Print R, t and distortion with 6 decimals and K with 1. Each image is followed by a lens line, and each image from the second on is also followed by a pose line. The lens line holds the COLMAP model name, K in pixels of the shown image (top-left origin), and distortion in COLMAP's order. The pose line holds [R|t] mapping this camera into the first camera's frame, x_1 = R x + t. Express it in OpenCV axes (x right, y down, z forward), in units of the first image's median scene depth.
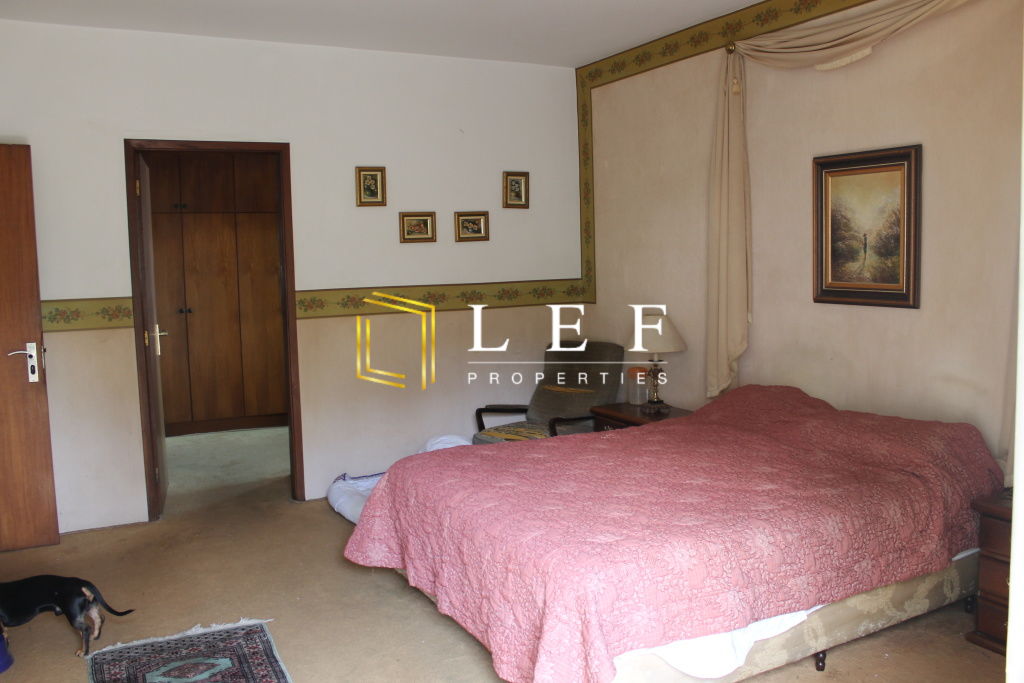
lens RADIAL K [[909.5, 0, 511.8], [0, 909.5, 340.8], [0, 0, 1]] dist [-0.041007, -0.000556]
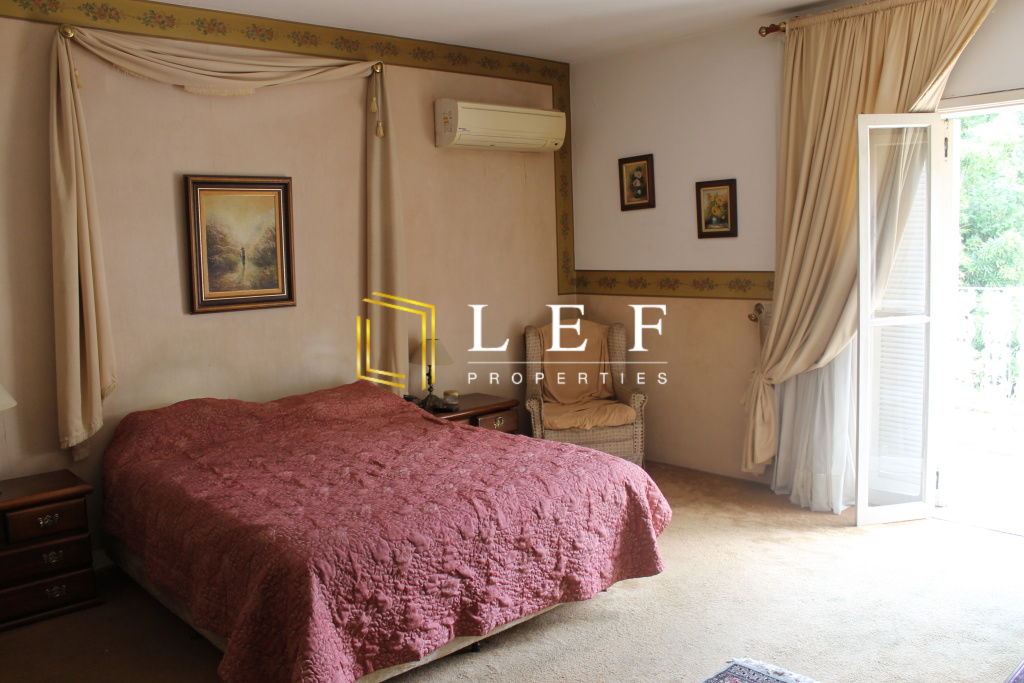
lens RADIAL K [[909.5, 0, 511.9], [0, 909.5, 340.5], [0, 0, 1]] dist [-0.041007, -0.000556]
pose [[-0.276084, -0.071324, 0.958483, -0.808703], [0.135825, 0.984340, 0.112371, -0.085178], [-0.951488, 0.161210, -0.262073, 0.993464]]
